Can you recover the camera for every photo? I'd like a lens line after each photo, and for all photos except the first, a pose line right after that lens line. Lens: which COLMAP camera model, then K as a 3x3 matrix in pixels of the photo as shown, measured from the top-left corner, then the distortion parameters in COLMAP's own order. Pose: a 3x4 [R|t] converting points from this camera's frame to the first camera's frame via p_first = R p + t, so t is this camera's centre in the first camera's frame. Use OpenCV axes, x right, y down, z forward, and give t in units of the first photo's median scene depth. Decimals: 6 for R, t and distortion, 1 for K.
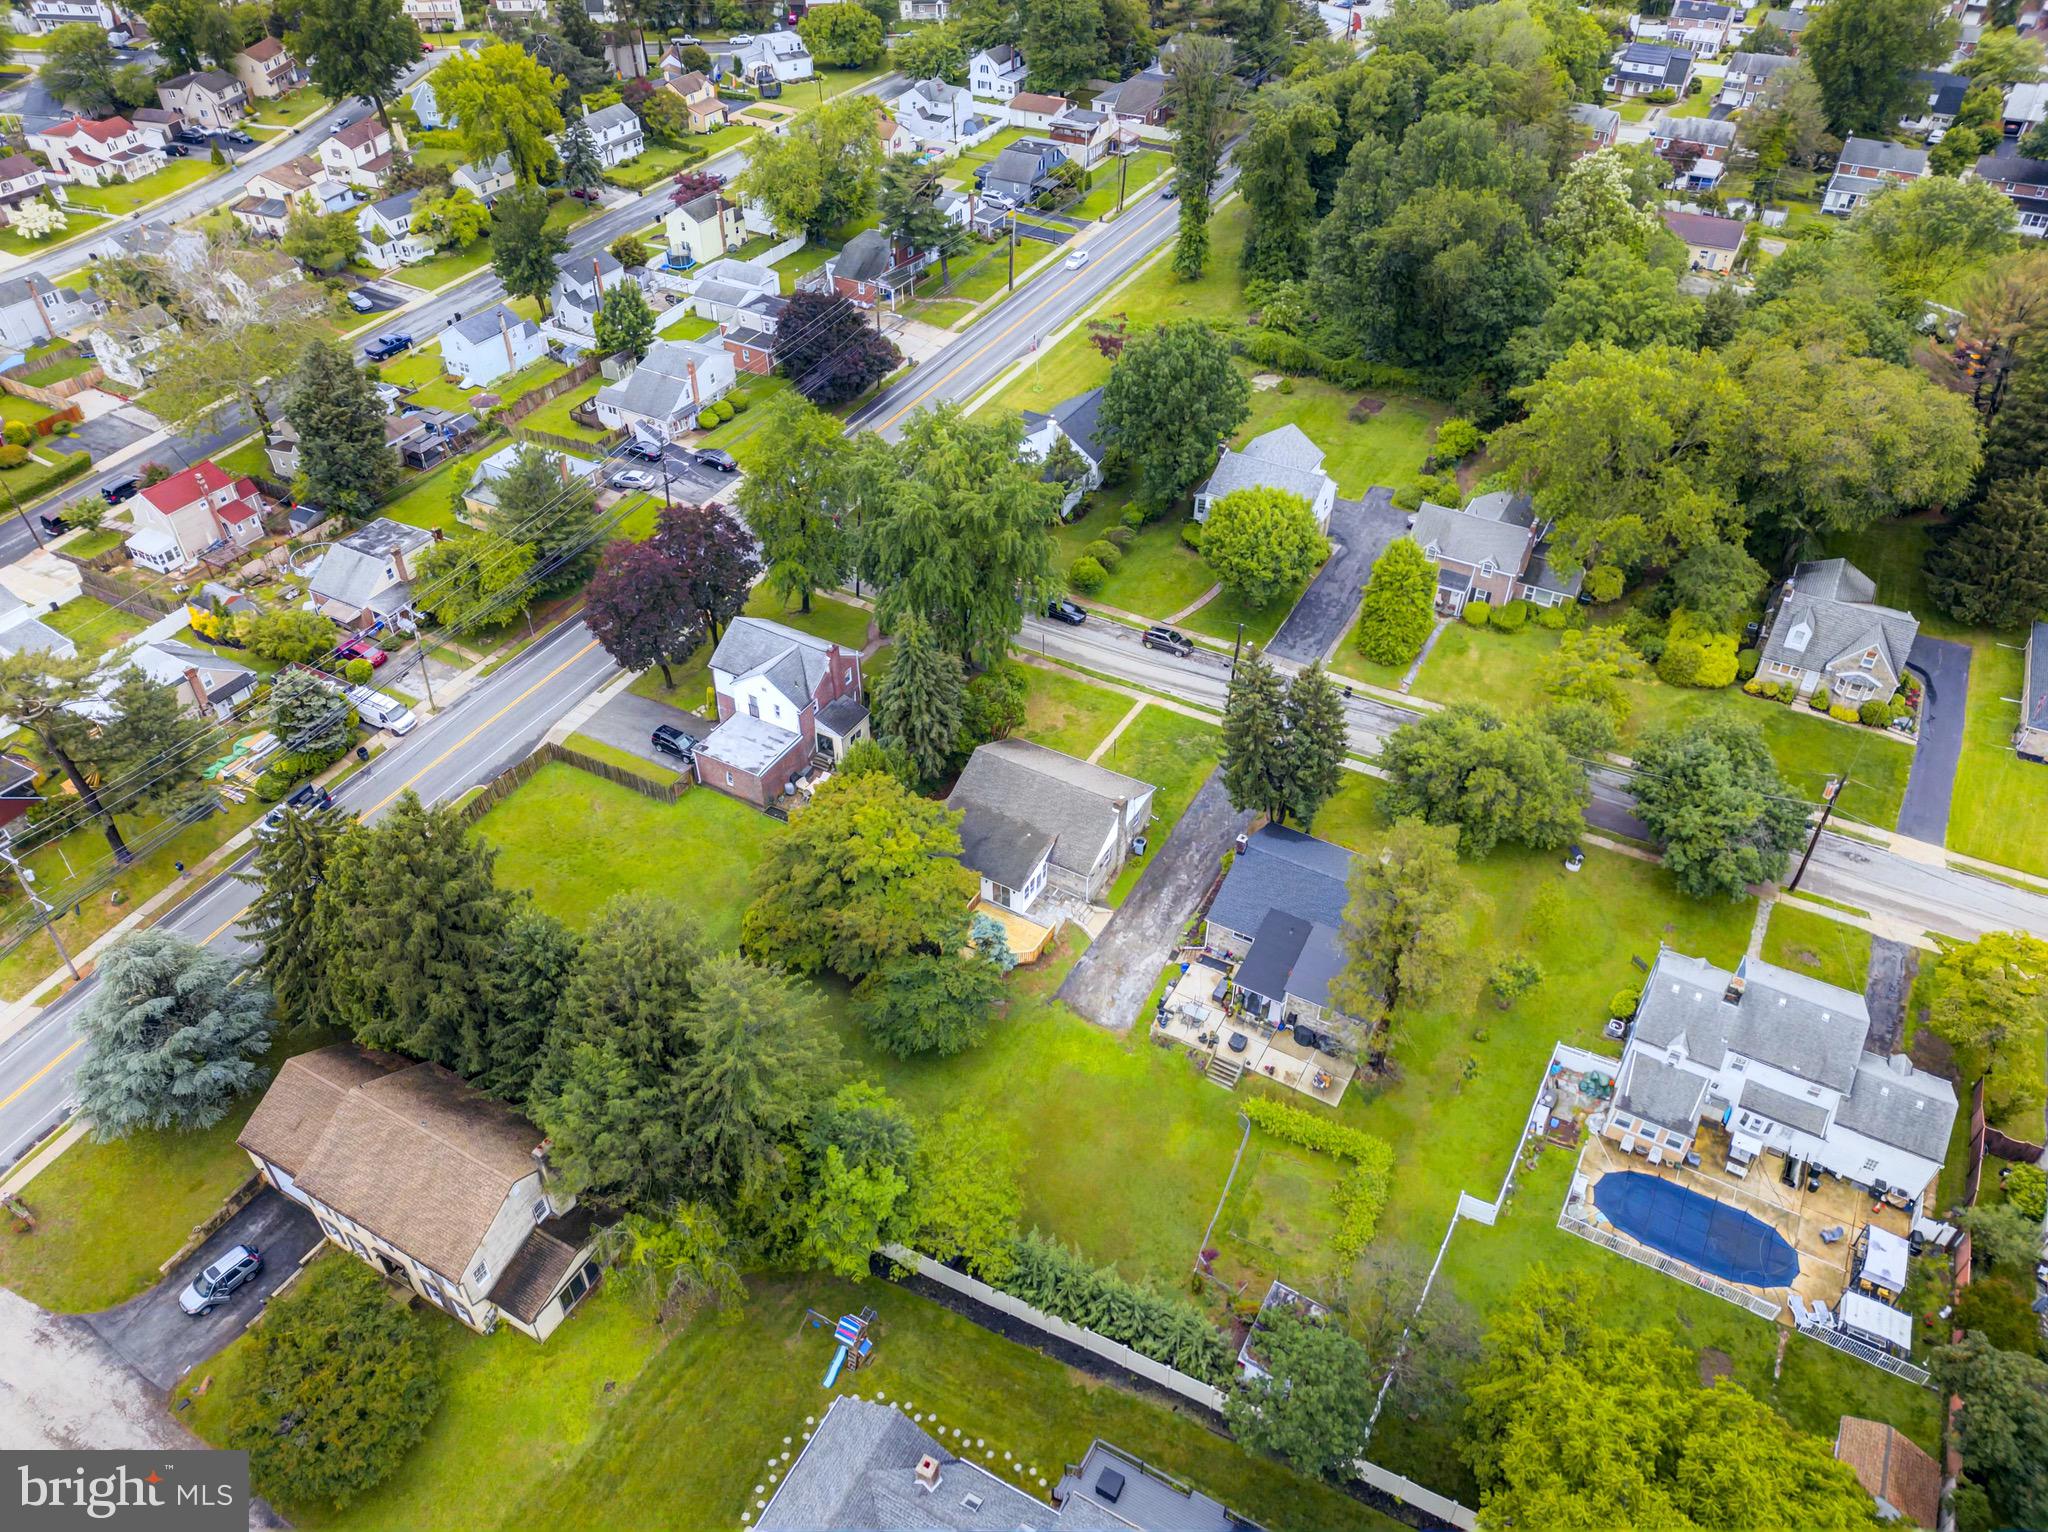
lens RADIAL K [[1505.3, 0, 1024.0], [0, 1505.3, 766.0], [0, 0, 1]] dist [-0.000071, -0.000028]
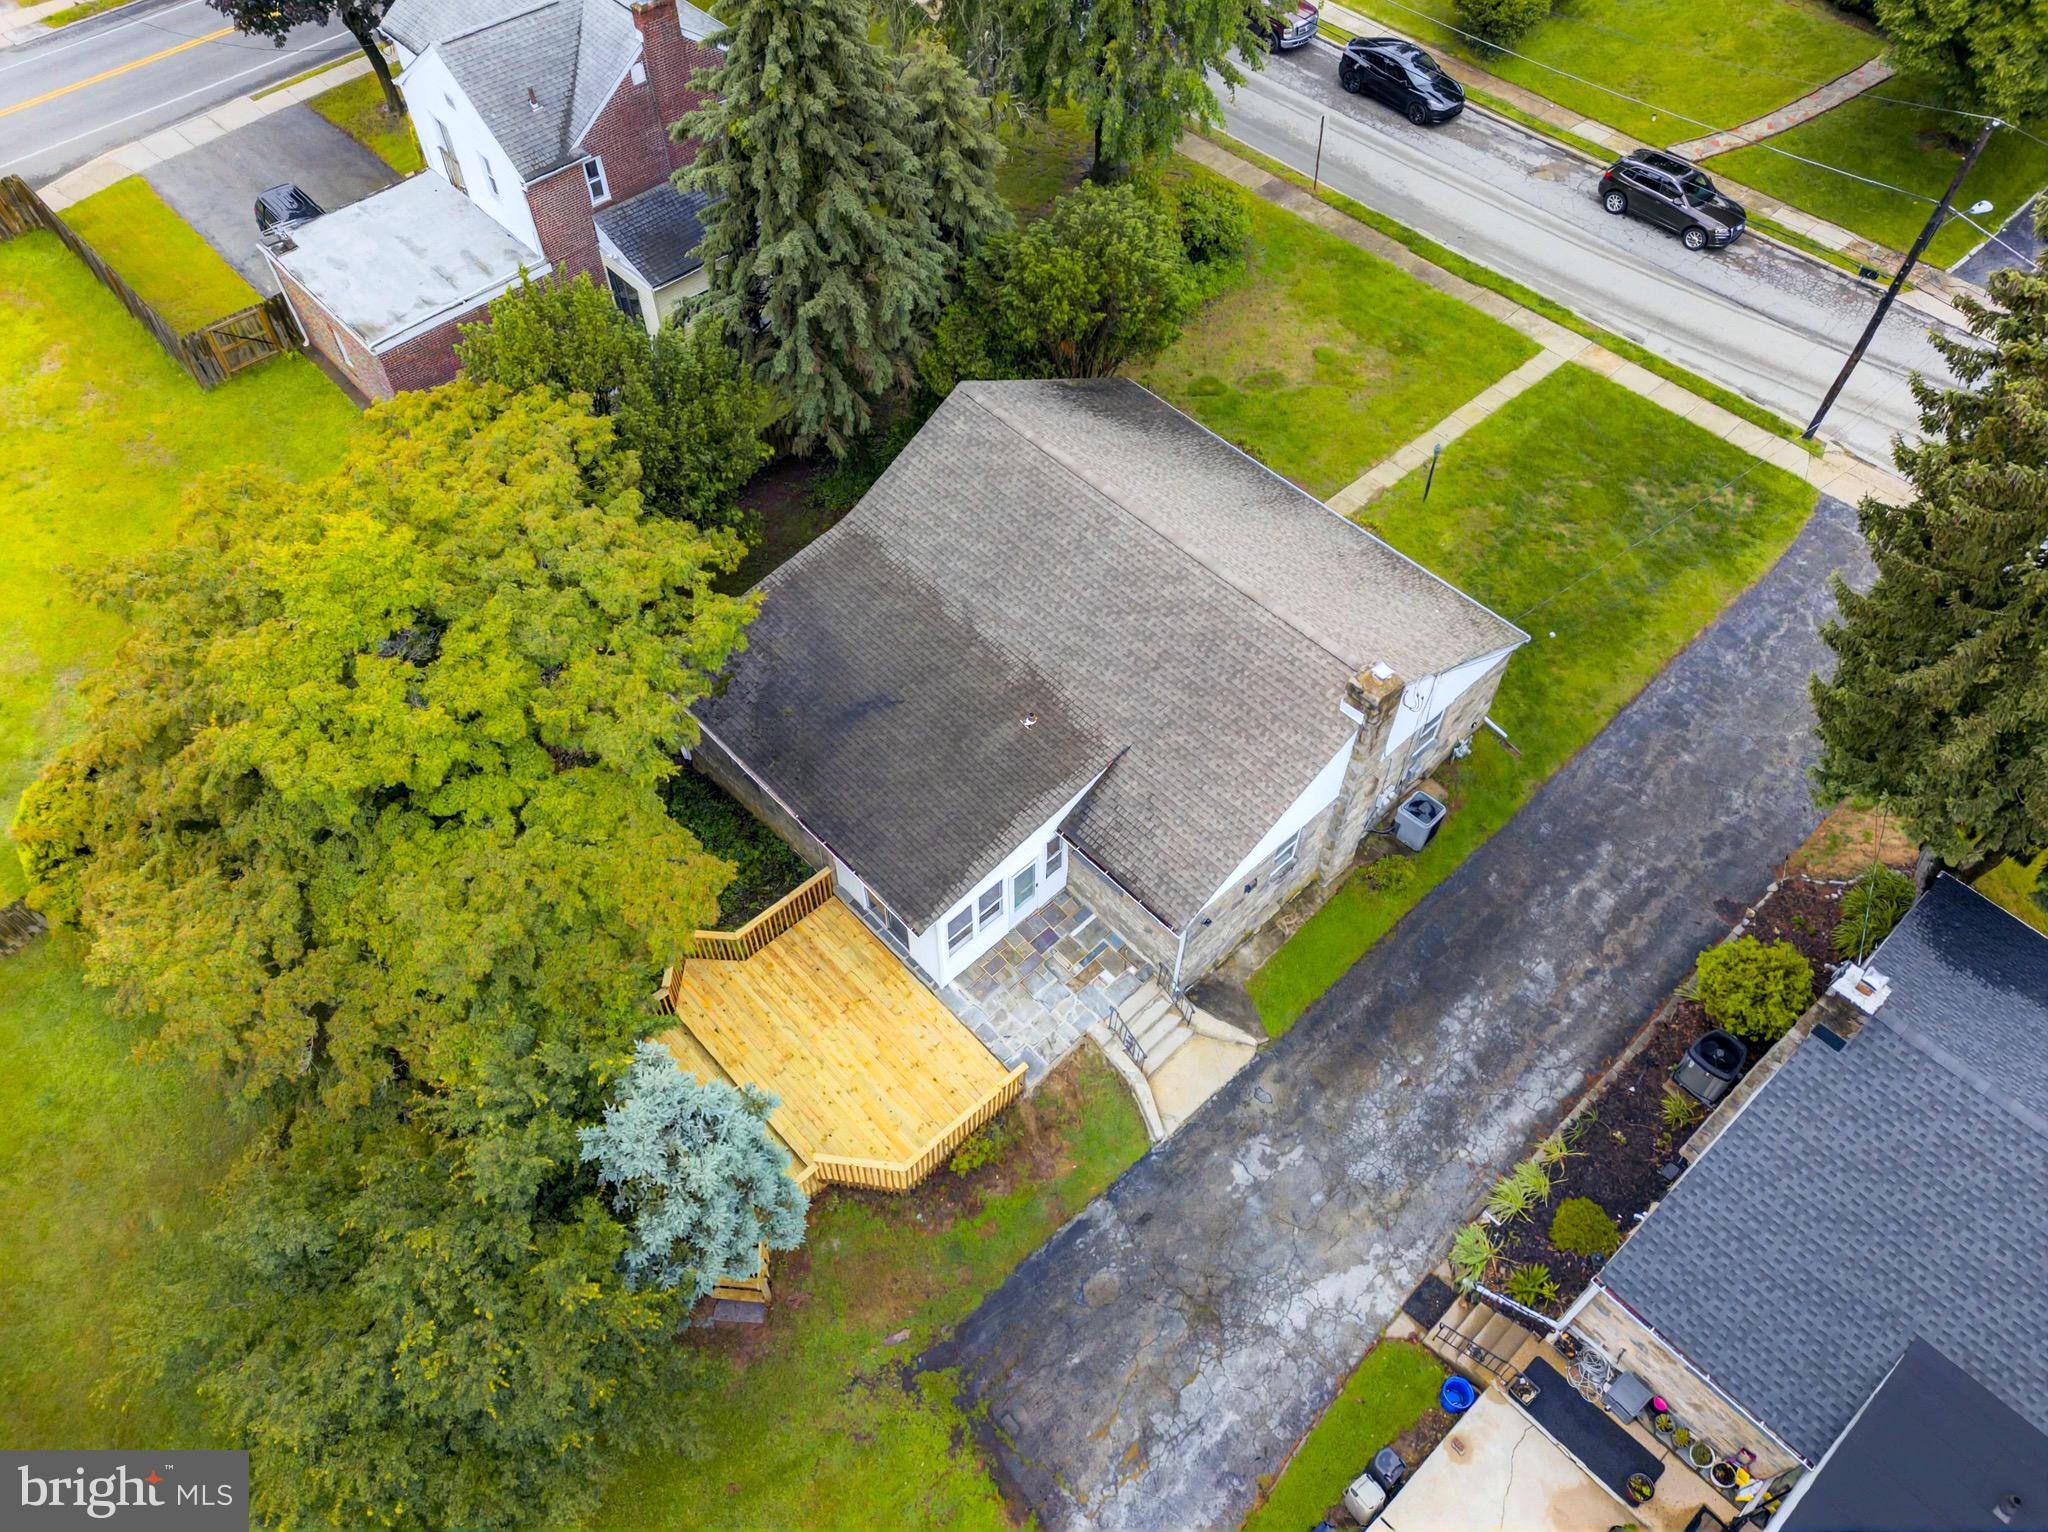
lens RADIAL K [[1435.4, 0, 1028.5], [0, 1435.4, 794.0], [0, 0, 1]] dist [0.037067, -0.000635]
pose [[0.954059, 0.235385, -0.185380, 0.055051], [-0.184693, 0.949210, 0.254733, -0.010104], [0.235925, -0.208792, 0.949076, 0.715579]]
